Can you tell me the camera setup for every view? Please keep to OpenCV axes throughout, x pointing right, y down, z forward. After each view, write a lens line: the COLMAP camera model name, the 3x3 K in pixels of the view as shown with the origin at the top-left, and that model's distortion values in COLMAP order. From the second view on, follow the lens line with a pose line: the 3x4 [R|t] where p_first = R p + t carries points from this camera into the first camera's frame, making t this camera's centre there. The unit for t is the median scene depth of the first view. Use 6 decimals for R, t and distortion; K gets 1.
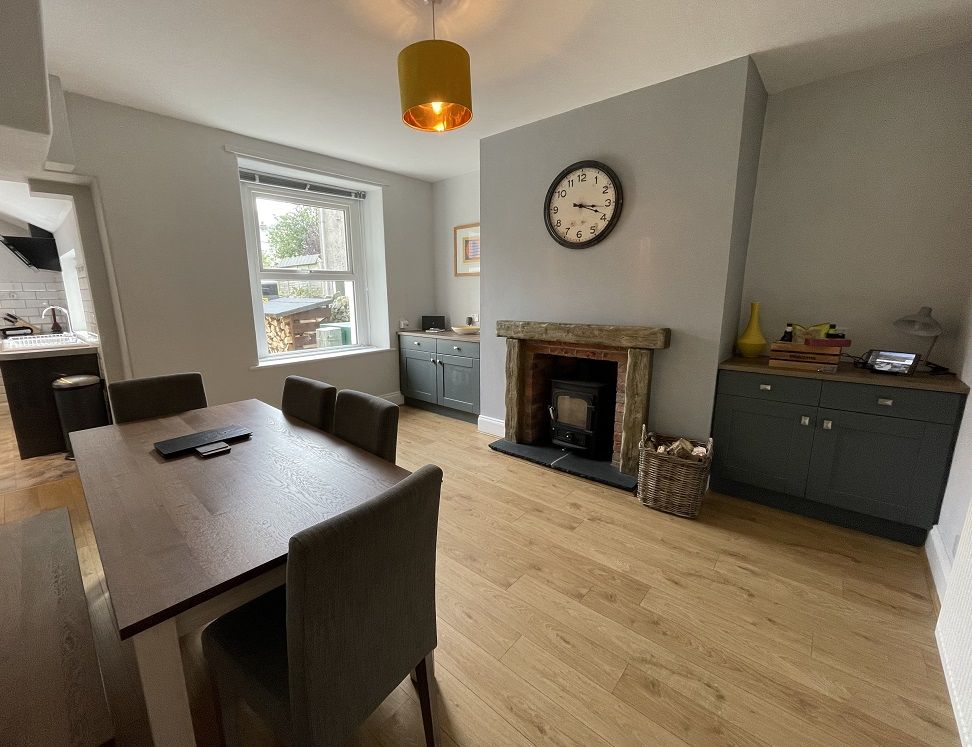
lens RADIAL K [[413.6, 0, 486.0], [0, 413.6, 373.5], [0, 0, 1]] dist [-0.001271, -0.000625]
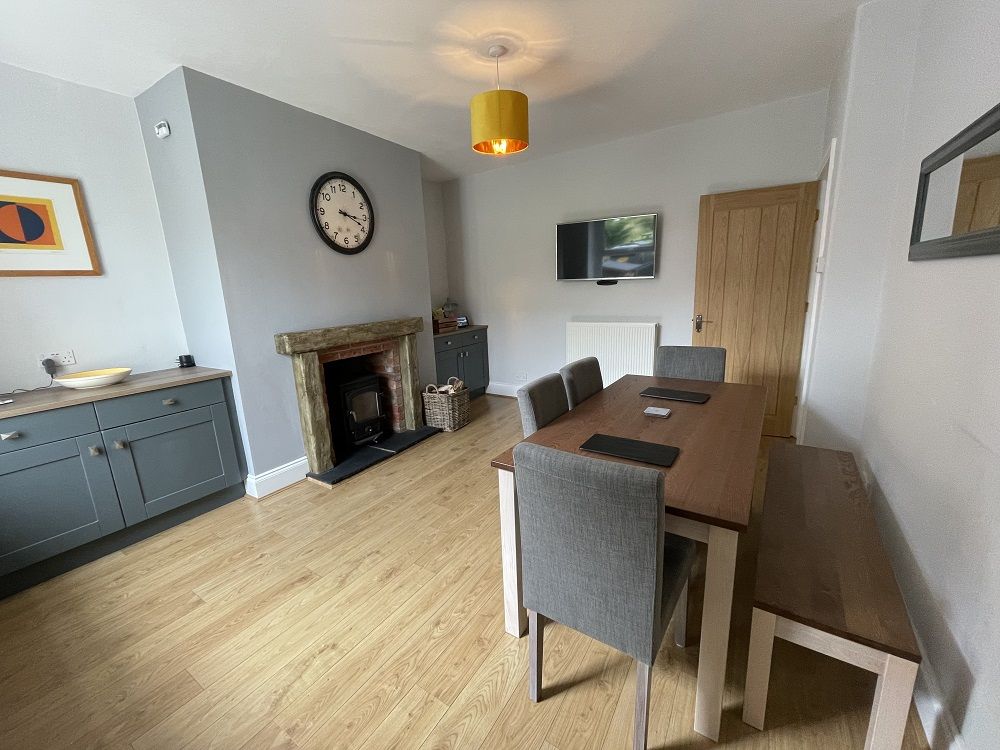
lens RADIAL K [[408.1, 0, 497.8], [0, 408.1, 372.3], [0, 0, 1]] dist [0.000108, 0.000111]
pose [[-0.151560, -0.191992, 0.969623, -0.899737], [0.232822, 0.946421, 0.223790, -0.157517], [-0.960637, 0.259667, -0.098740, 0.802746]]
